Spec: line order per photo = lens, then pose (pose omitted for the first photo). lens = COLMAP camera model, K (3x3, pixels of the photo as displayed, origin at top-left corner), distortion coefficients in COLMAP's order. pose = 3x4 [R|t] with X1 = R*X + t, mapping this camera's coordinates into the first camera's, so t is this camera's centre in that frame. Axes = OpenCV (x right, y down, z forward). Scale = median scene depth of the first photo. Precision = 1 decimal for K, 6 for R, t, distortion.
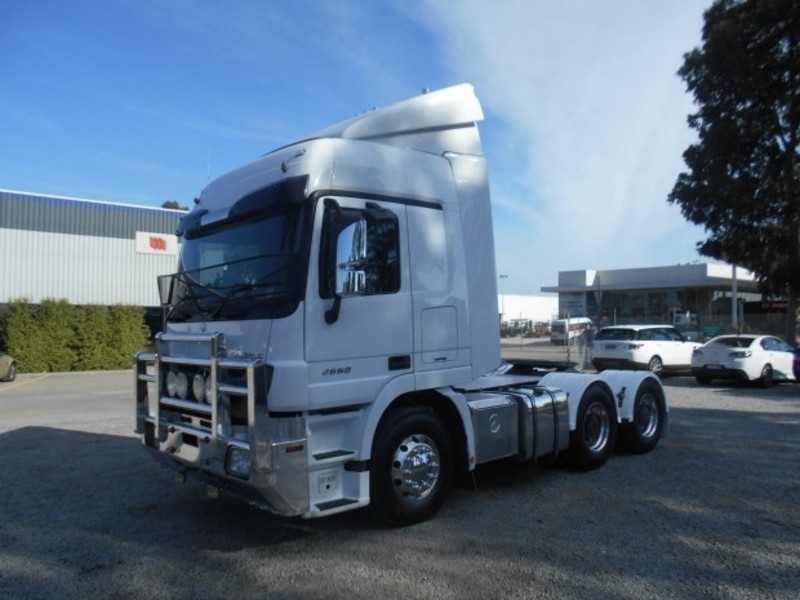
lens RADIAL K [[615.8, 0, 400.7], [0, 615.8, 303.7], [0, 0, 1]] dist [-0.028994, 0.013334]
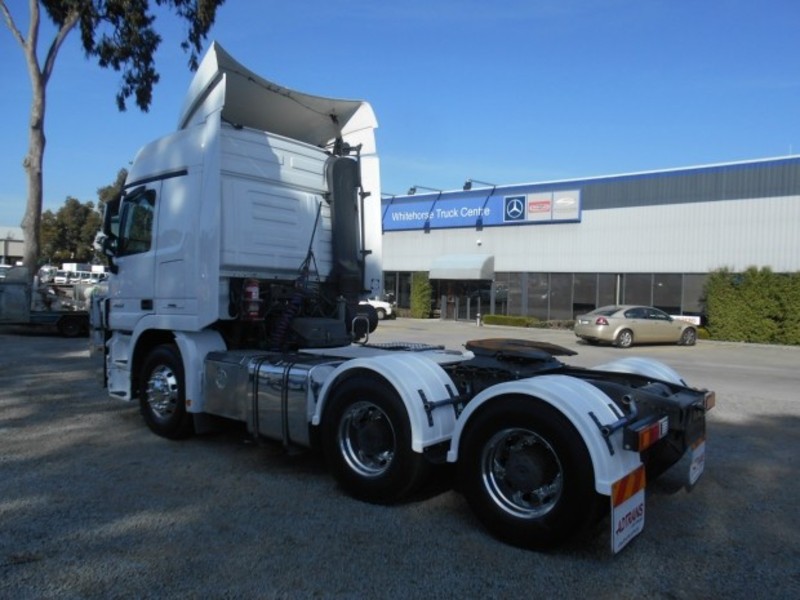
lens RADIAL K [[619.0, 0, 398.0], [0, 619.0, 302.7], [0, 0, 1]] dist [-0.048359, 0.043353]
pose [[0.136915, 0.028192, -0.990182, 1.059917], [0.010825, 0.999493, 0.029954, 0.044546], [0.990524, -0.014820, 0.136540, 1.049932]]
